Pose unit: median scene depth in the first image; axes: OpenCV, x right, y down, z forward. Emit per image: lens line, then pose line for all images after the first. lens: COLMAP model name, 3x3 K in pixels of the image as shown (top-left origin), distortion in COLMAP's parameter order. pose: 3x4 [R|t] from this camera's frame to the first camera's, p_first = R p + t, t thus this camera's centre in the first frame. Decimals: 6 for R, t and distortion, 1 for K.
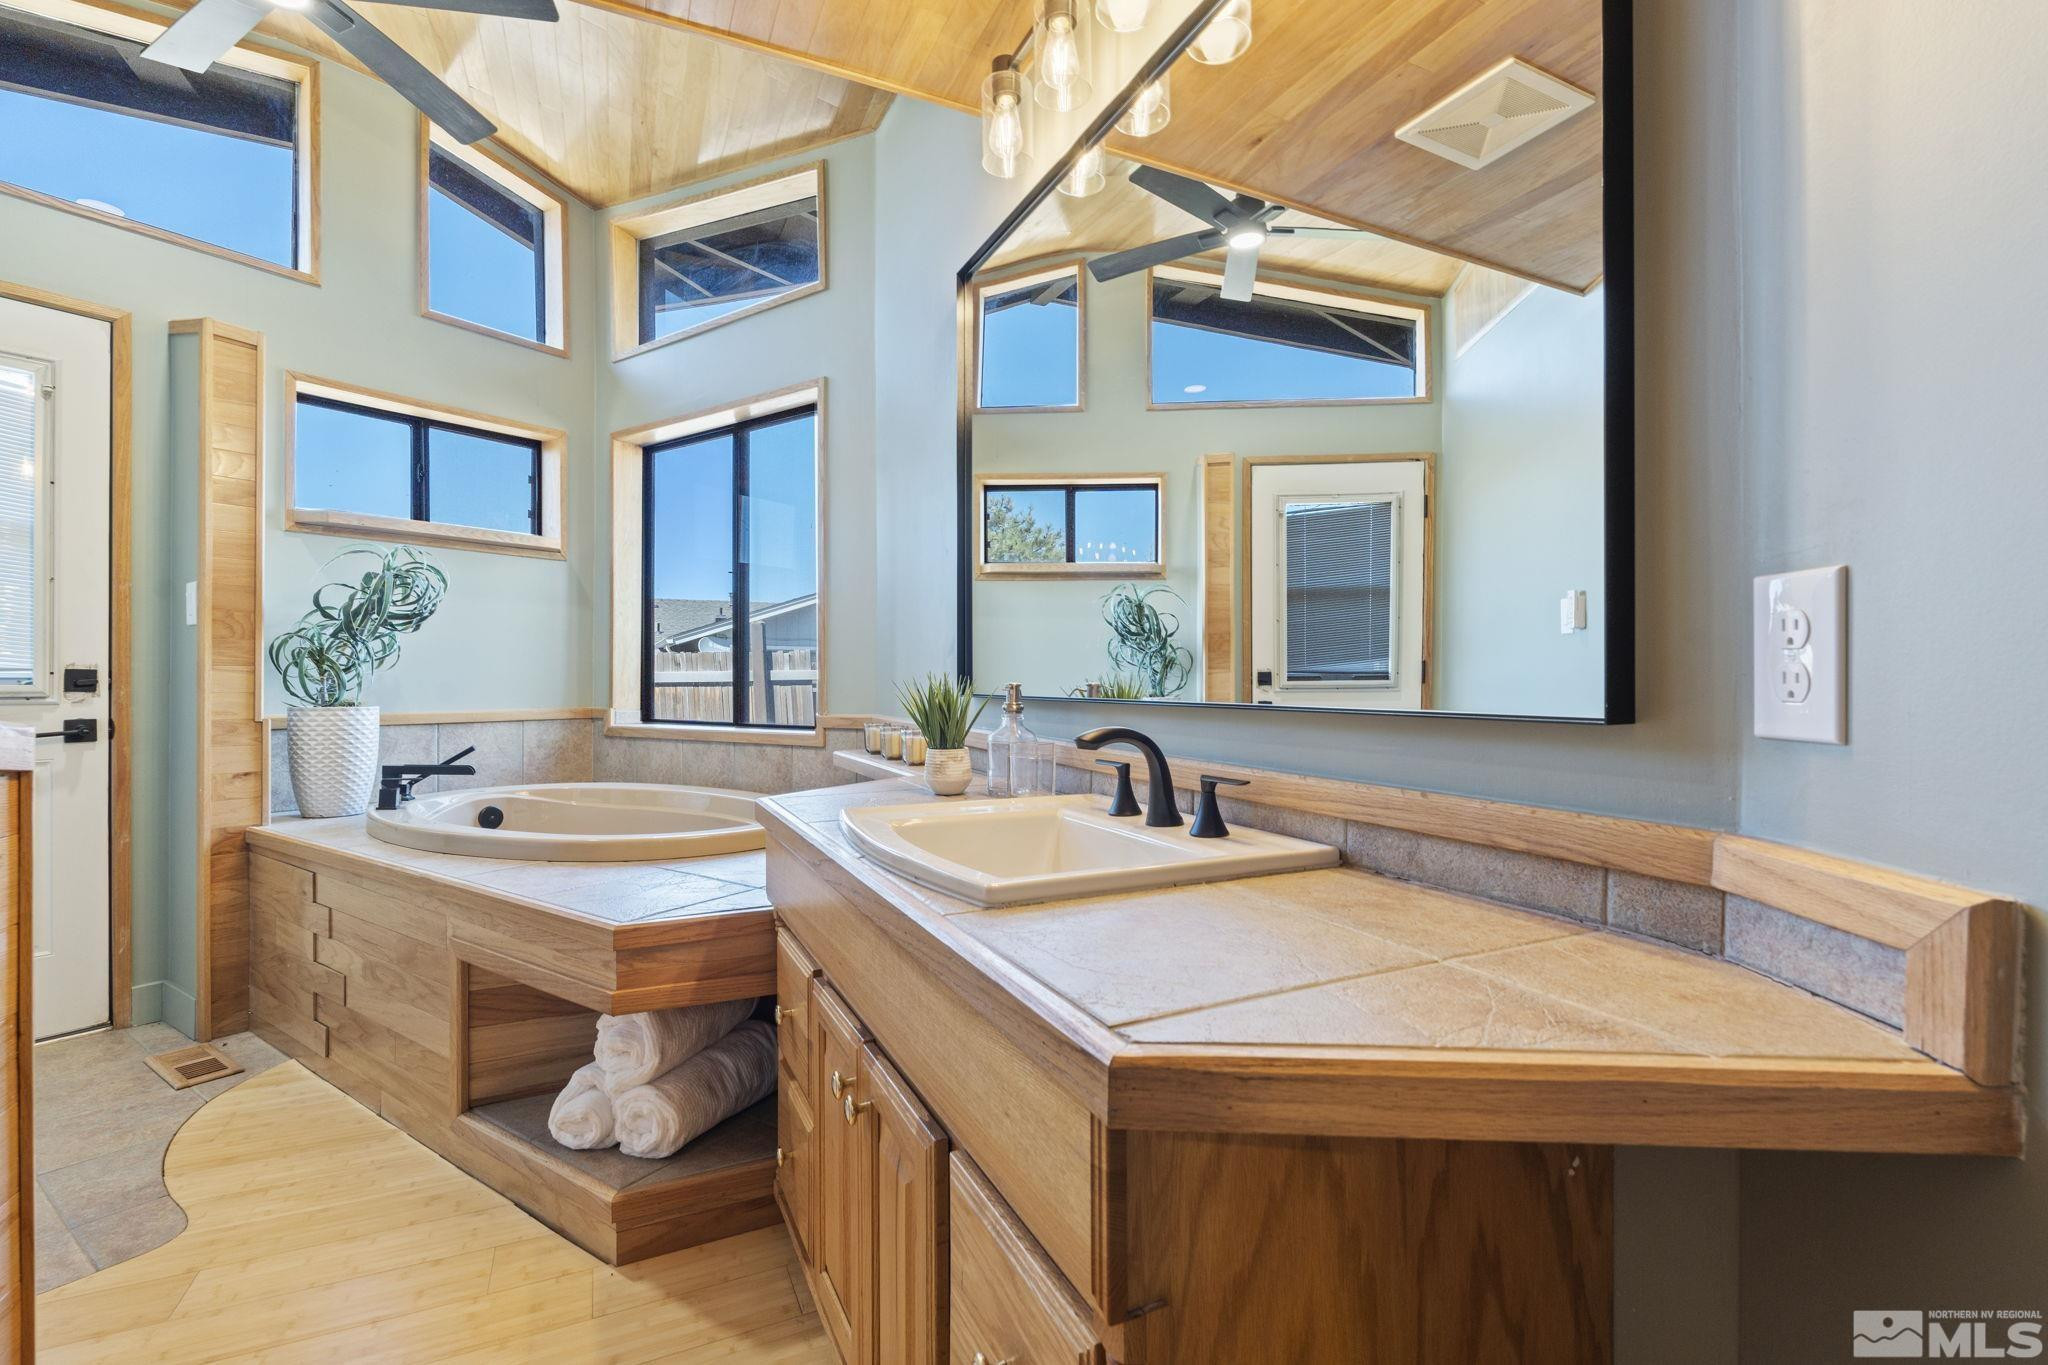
lens RADIAL K [[904.9, 0, 1023.1], [0, 904.9, 684.0], [0, 0, 1]] dist [-0.004442, 0.001238]
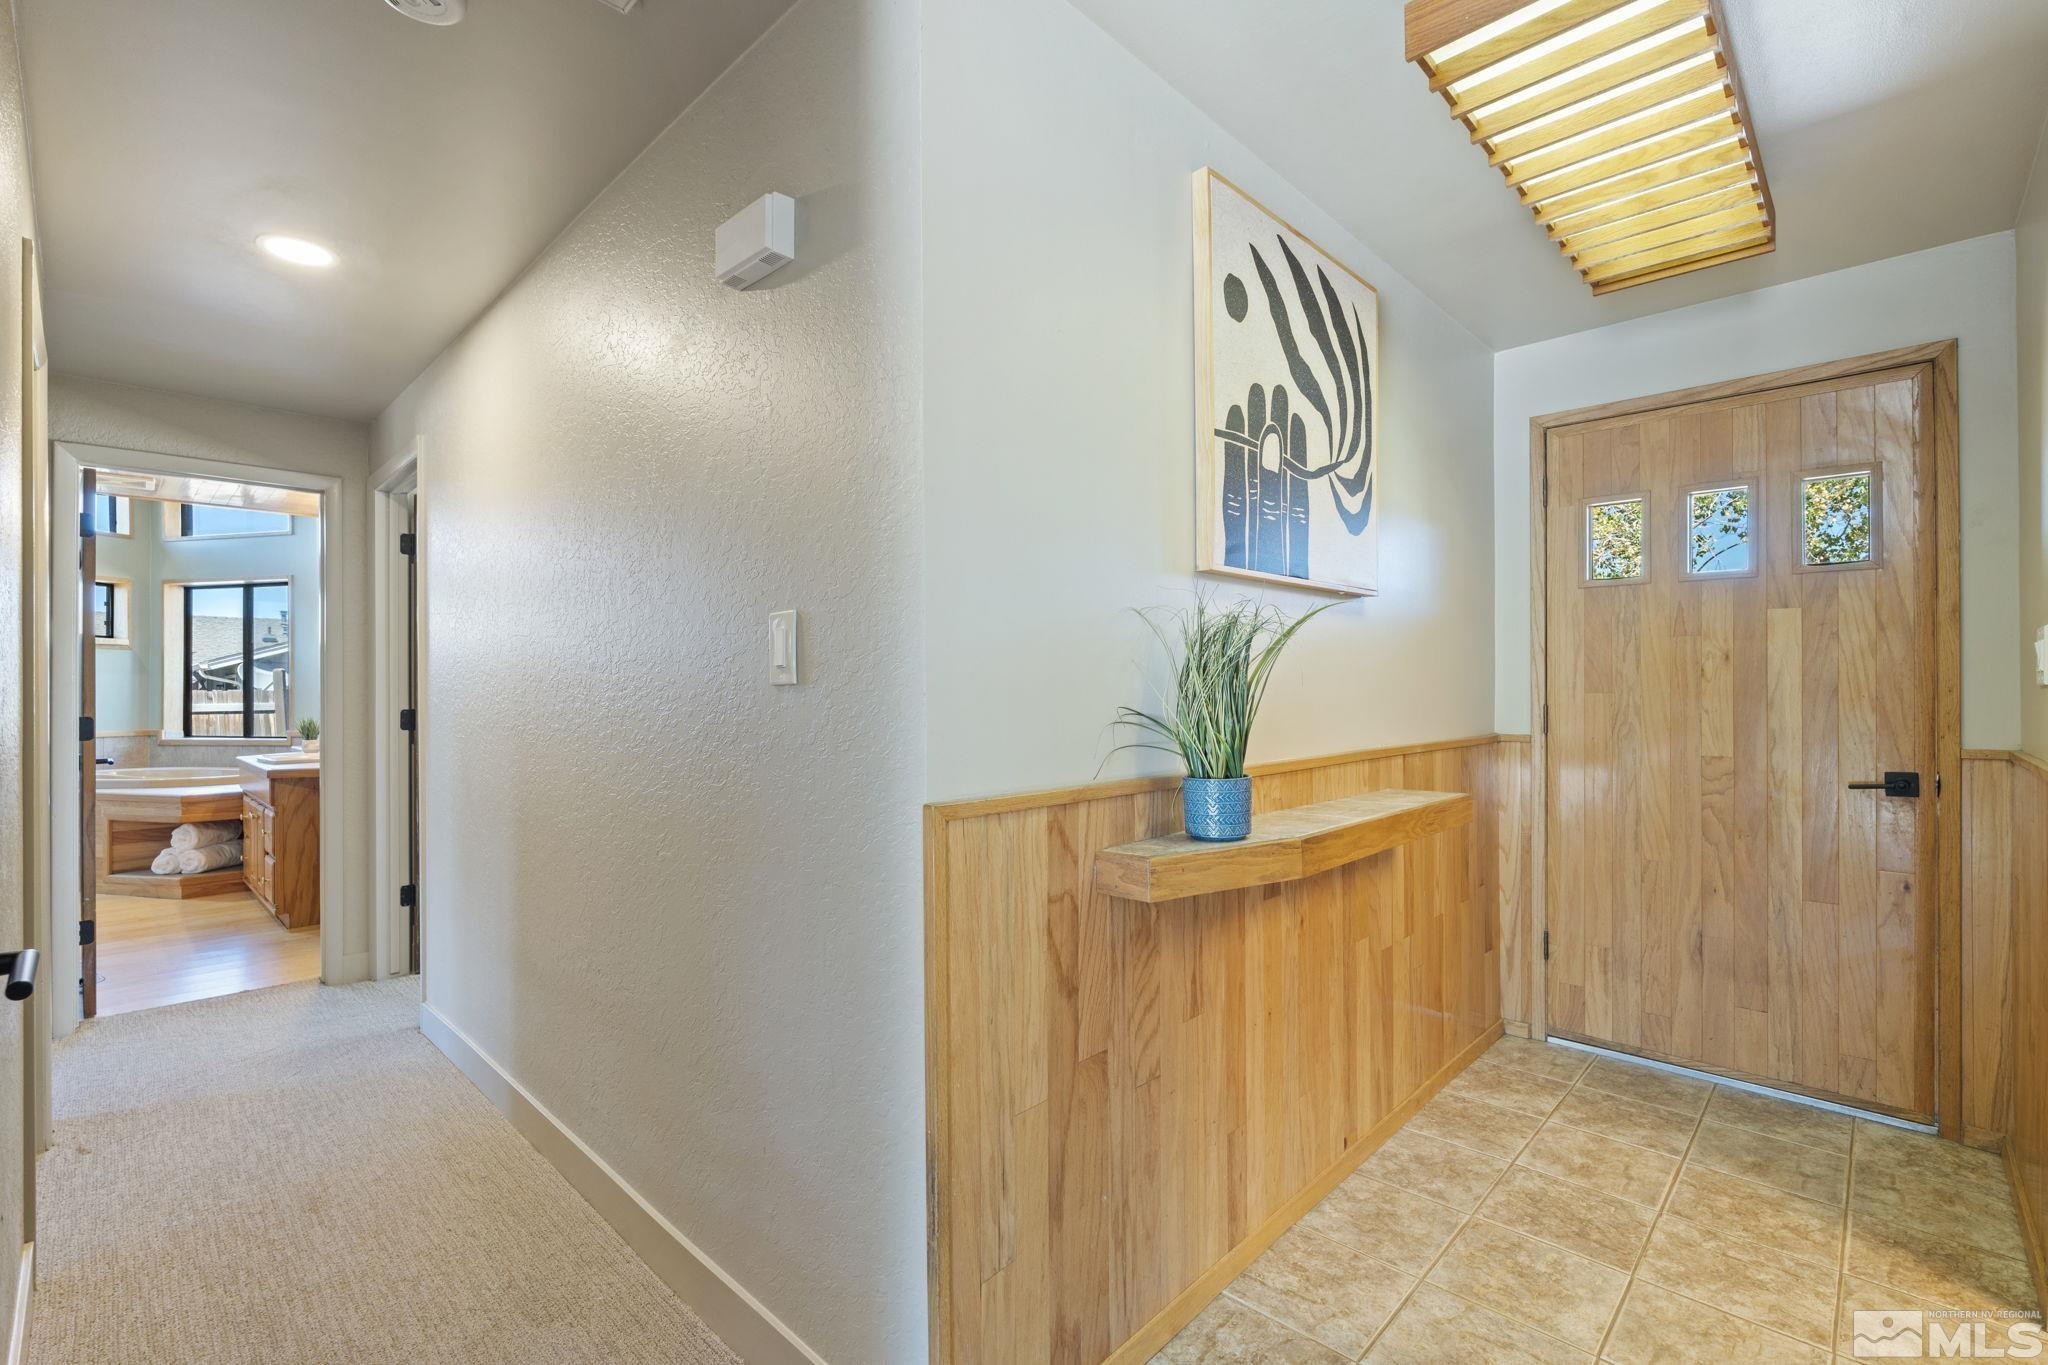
lens RADIAL K [[904.9, 0, 1020.8], [0, 904.9, 681.3], [0, 0, 1]] dist [-0.004442, 0.001238]
pose [[0.935586, -0.005948, 0.353049, 0.535854], [0.008391, 0.999950, -0.005388, -0.047336], [-0.353000, 0.008004, 0.935589, -1.349760]]
